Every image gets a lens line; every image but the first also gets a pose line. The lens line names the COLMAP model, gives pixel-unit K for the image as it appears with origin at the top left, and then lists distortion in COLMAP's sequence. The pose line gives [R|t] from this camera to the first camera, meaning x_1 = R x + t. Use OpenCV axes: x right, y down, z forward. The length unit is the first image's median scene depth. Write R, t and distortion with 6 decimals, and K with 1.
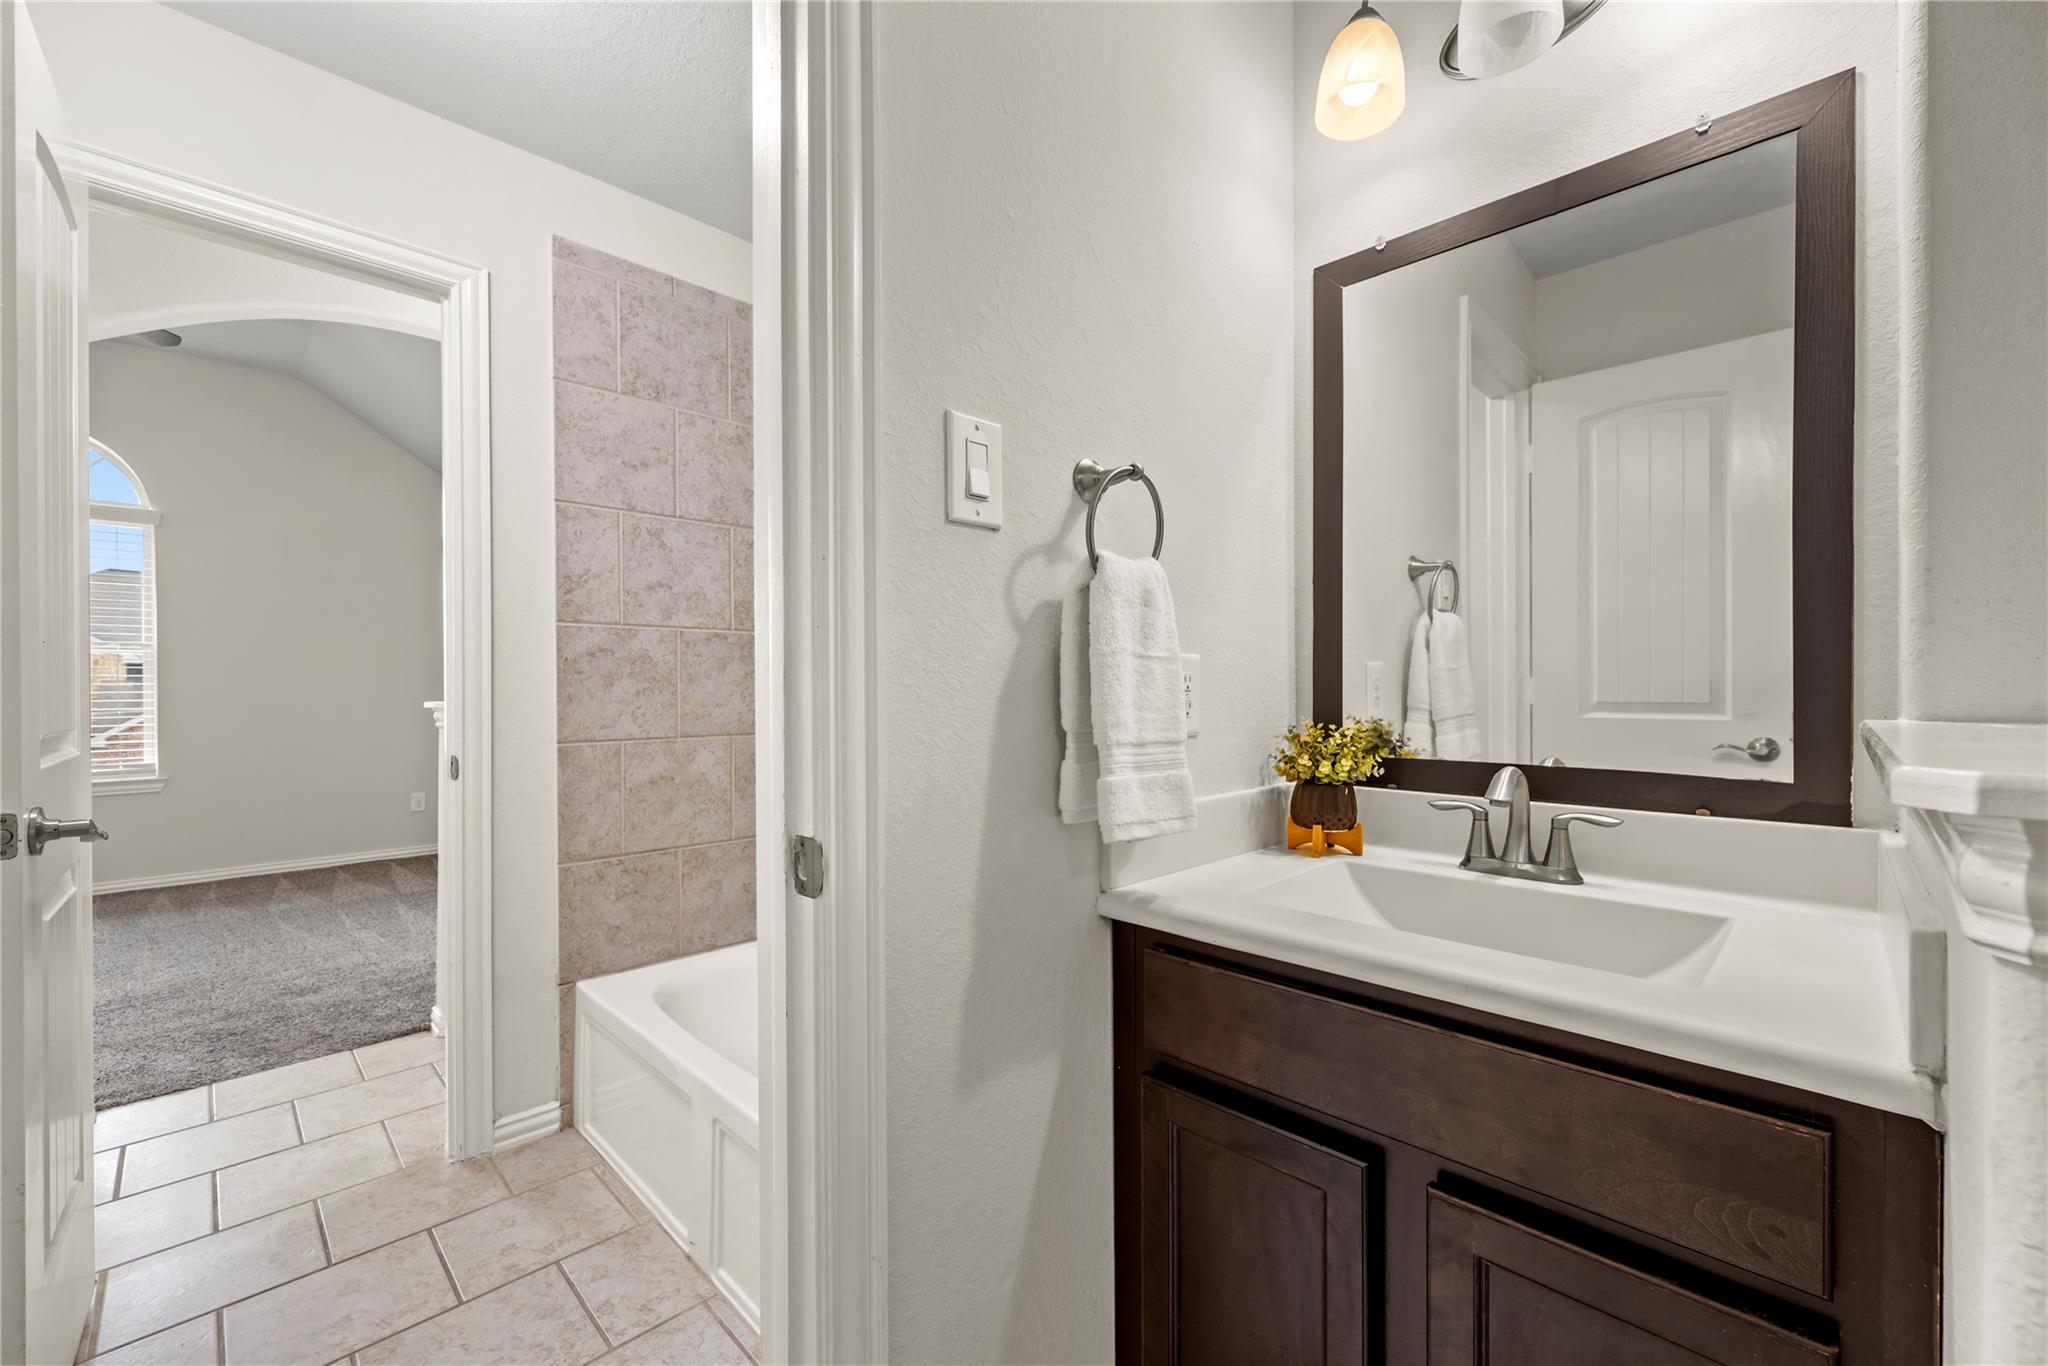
lens RADIAL K [[824.9, 0, 1017.3], [0, 824.9, 682.2], [0, 0, 1]] dist [-0.004060, -0.000351]
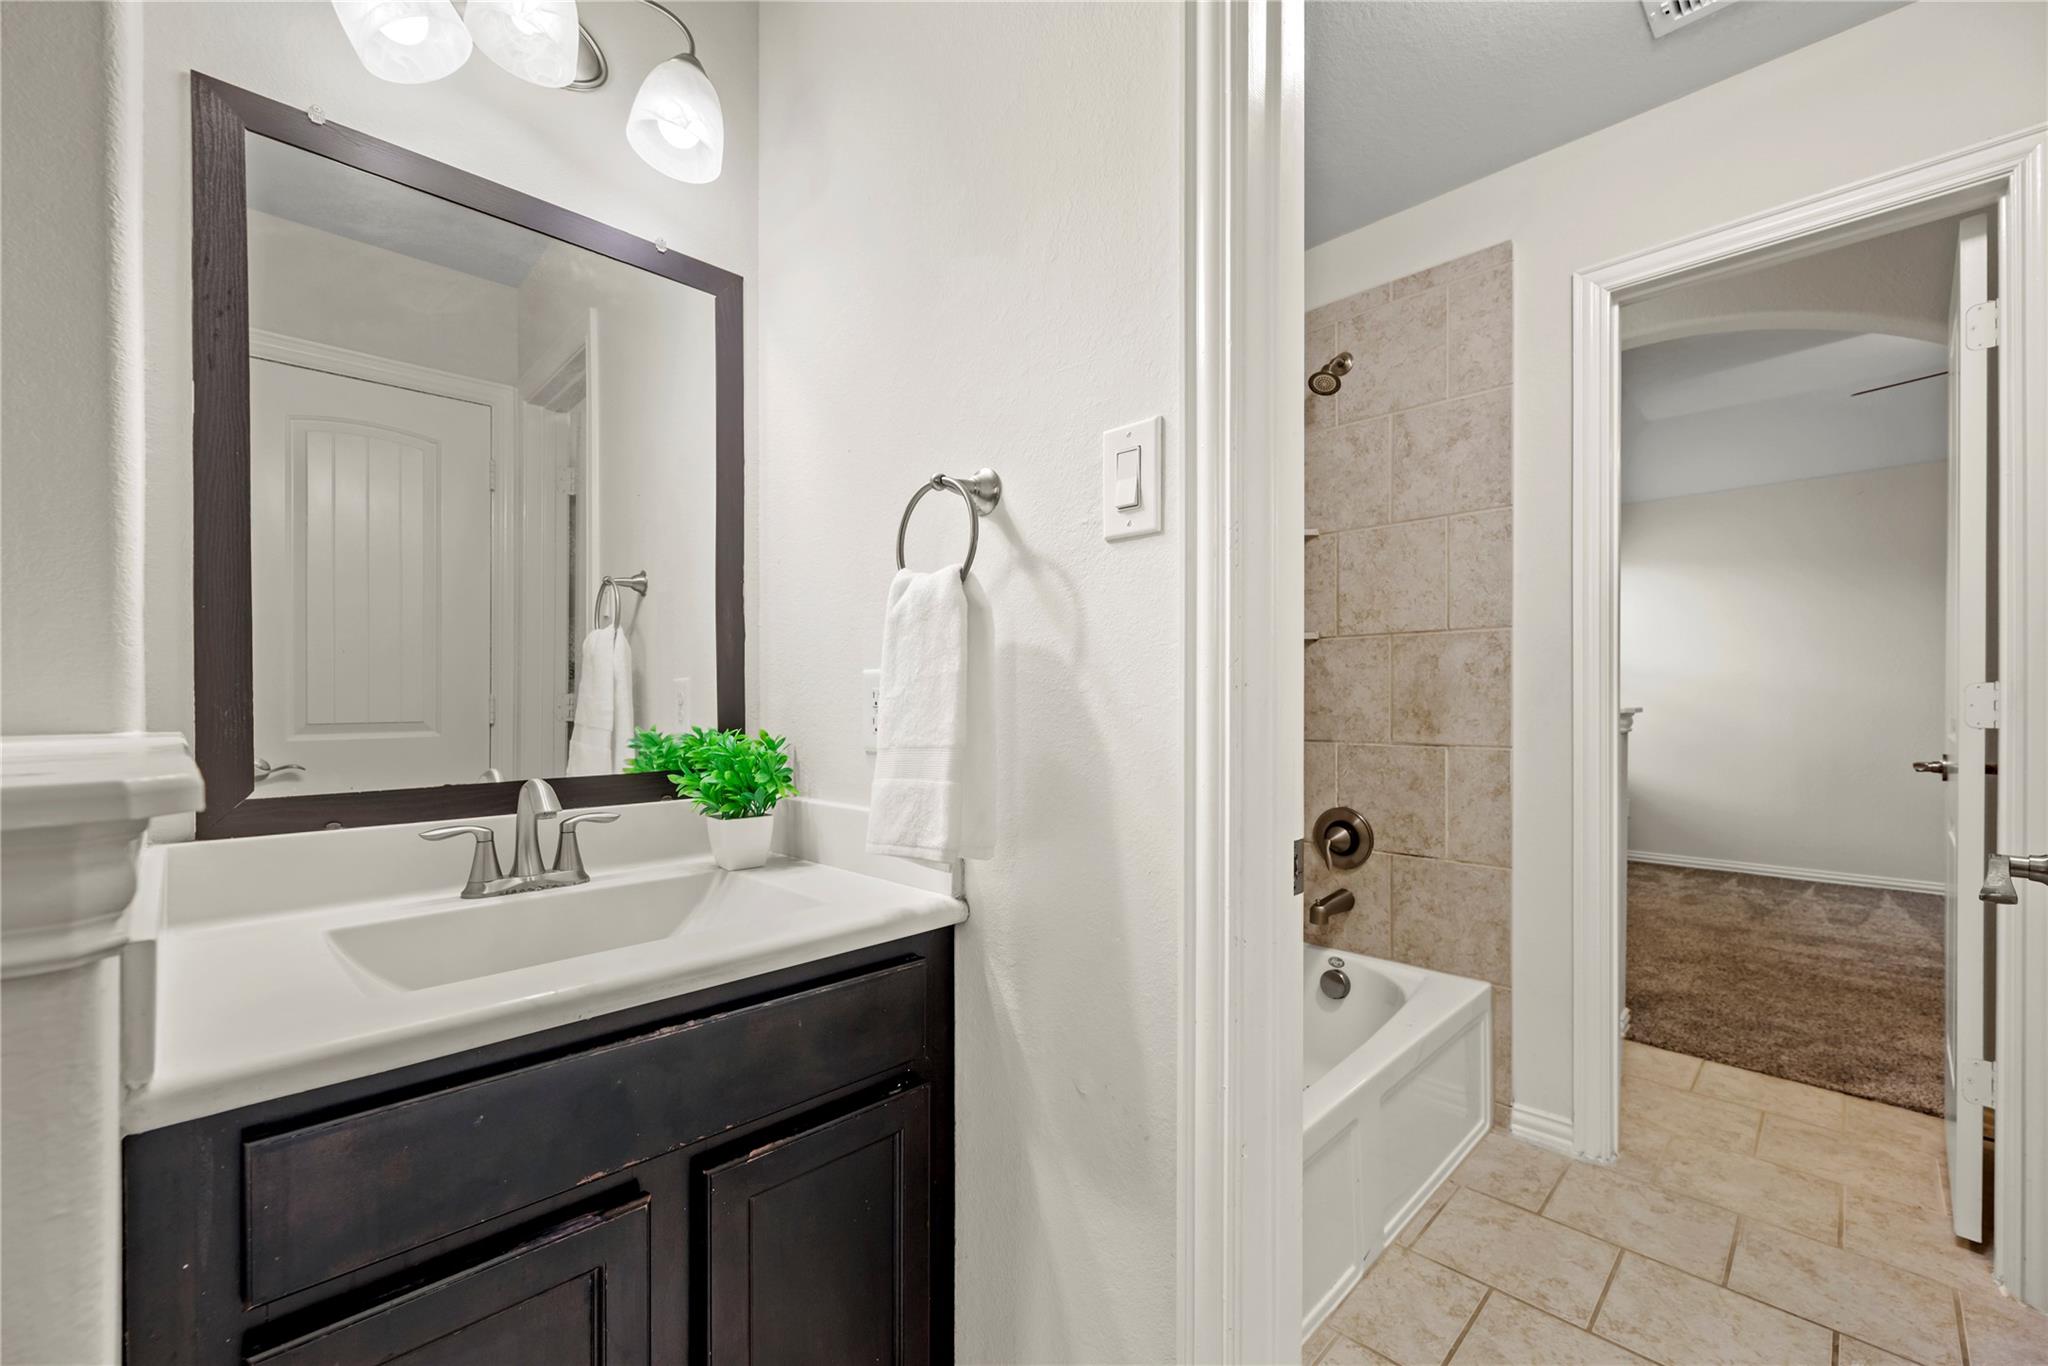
lens RADIAL K [[824.9, 0, 1027.7], [0, 824.9, 690.4], [0, 0, 1]] dist [-0.004060, -0.000351]
pose [[0.009207, 0.002684, 0.999954, -1.353979], [0.000791, 0.999996, -0.002692, -0.009856], [-0.999957, 0.000816, 0.009205, 1.348413]]
